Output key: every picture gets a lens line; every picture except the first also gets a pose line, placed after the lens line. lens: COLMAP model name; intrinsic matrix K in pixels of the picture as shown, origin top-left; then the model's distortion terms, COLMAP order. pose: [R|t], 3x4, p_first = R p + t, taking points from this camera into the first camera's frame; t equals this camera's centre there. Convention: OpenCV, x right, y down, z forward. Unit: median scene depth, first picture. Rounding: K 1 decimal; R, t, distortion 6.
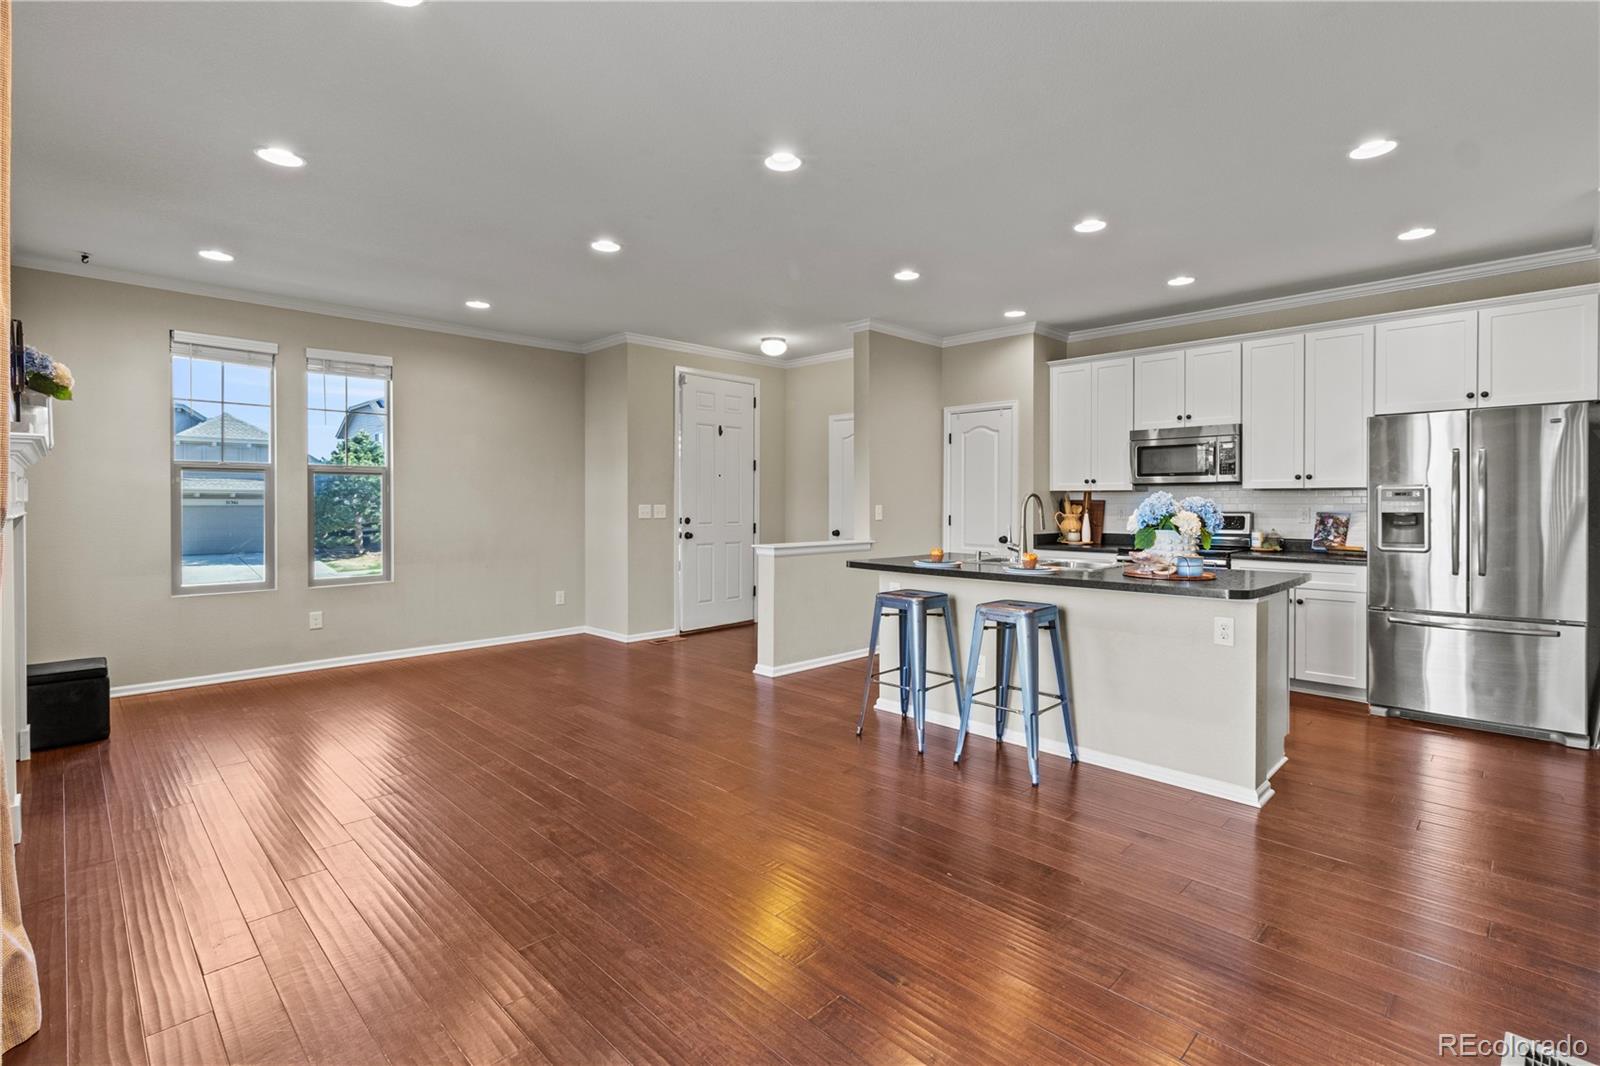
lens RADIAL K [[746.9, 0, 799.1], [0, 746.9, 504.9], [0, 0, 1]] dist [0.002687, 0.000877]
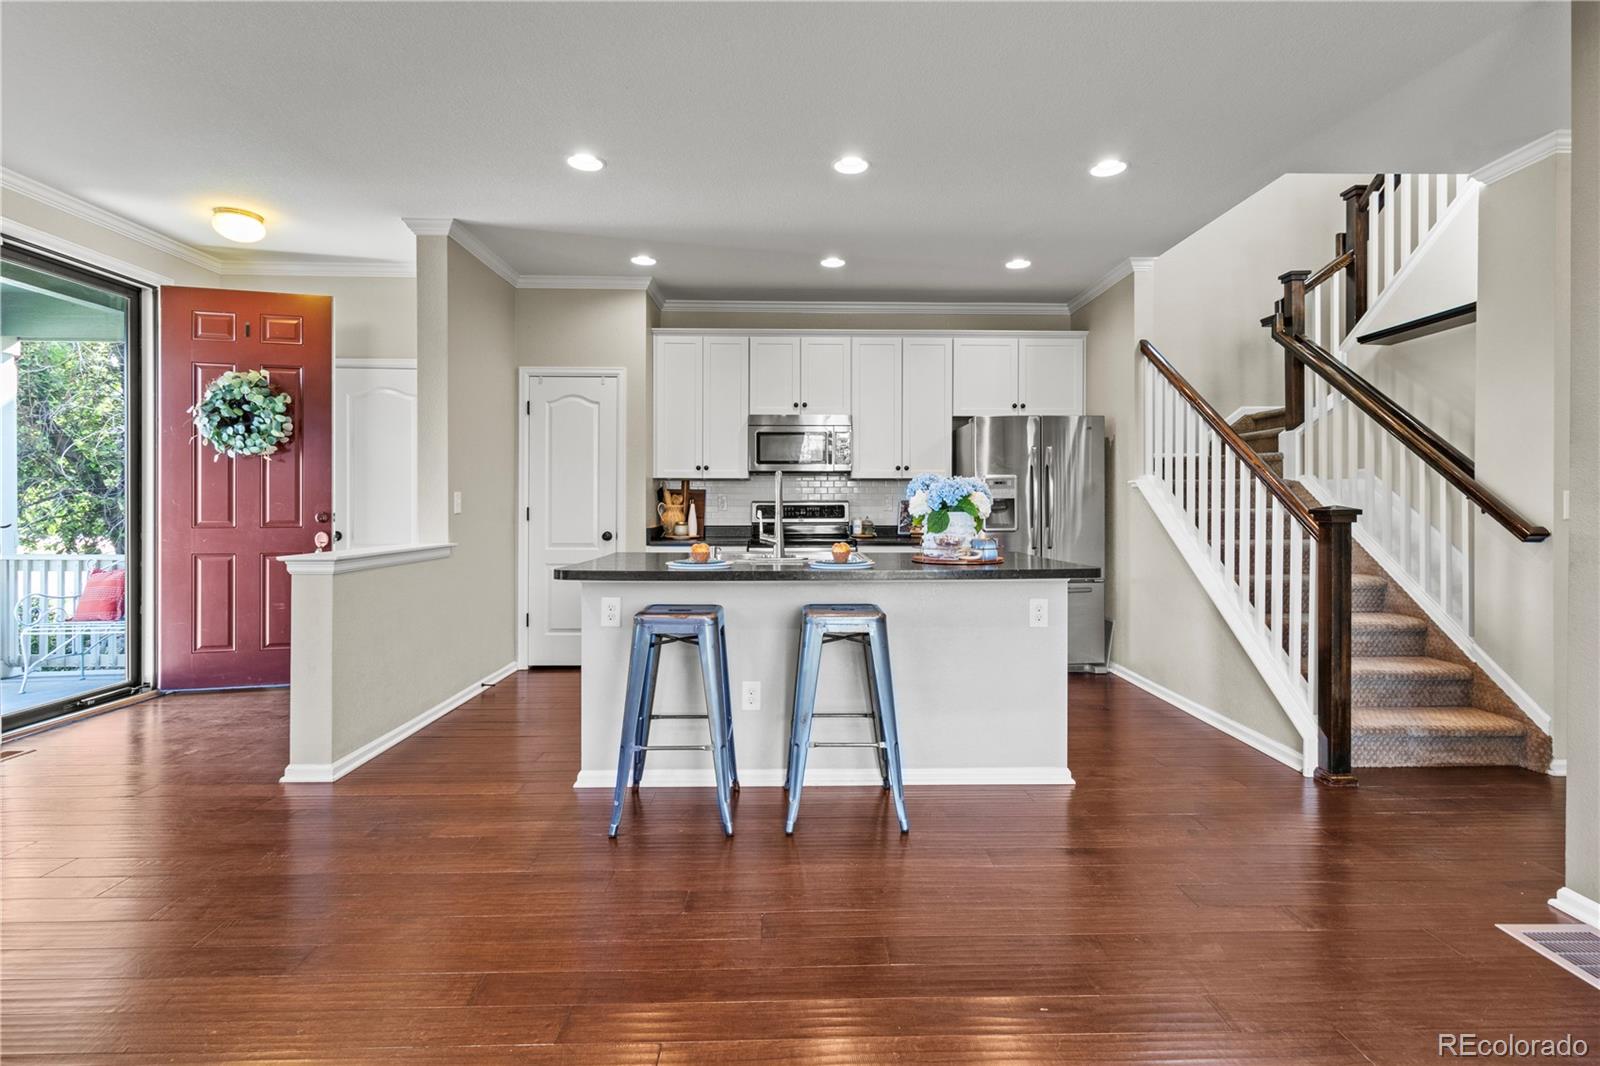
lens RADIAL K [[754.7, 0, 807.4], [0, 754.7, 499.9], [0, 0, 1]] dist [-0.000840, 0.000156]
pose [[0.680416, 0.004450, 0.732813, -0.210060], [0.002856, 0.999958, -0.008725, 0.016957], [-0.732821, 0.008029, 0.680375, 0.320322]]
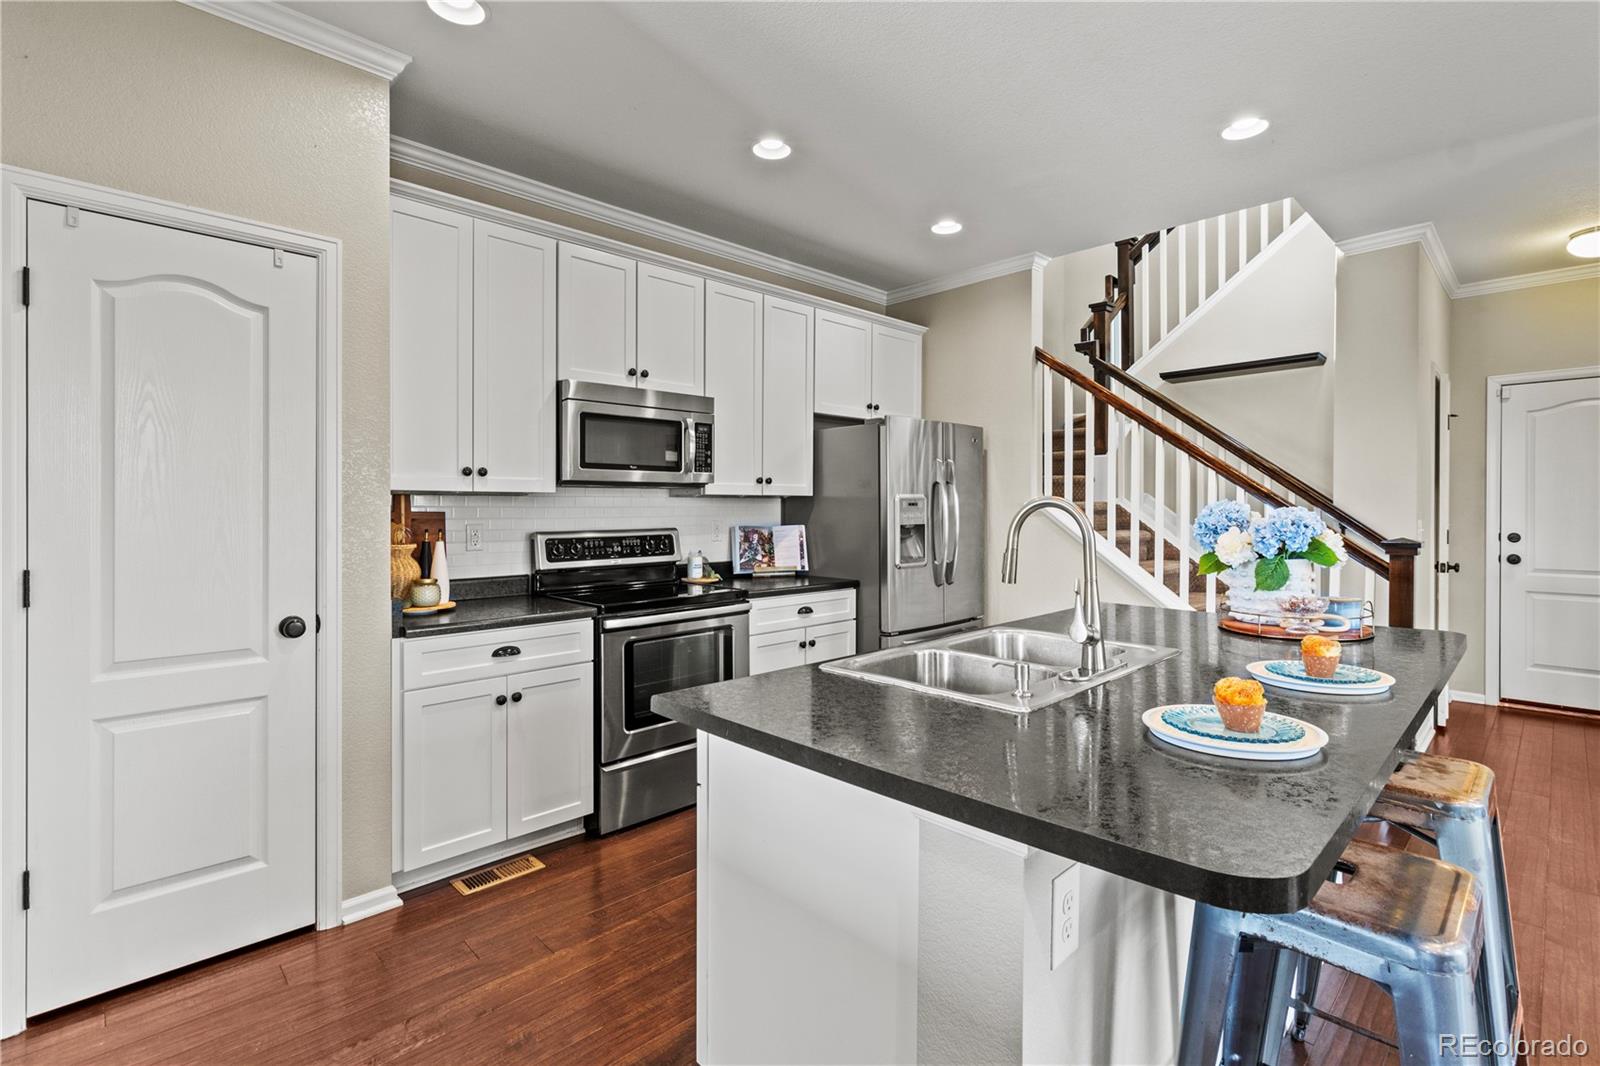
lens RADIAL K [[749.5, 0, 803.8], [0, 749.5, 509.1], [0, 0, 1]] dist [-0.001514, -0.000256]
pose [[-0.006073, 0.000893, 0.999981, -0.086711], [0.009252, 0.999957, -0.000837, -0.006435], [-0.999939, 0.009247, -0.006081, 0.882512]]
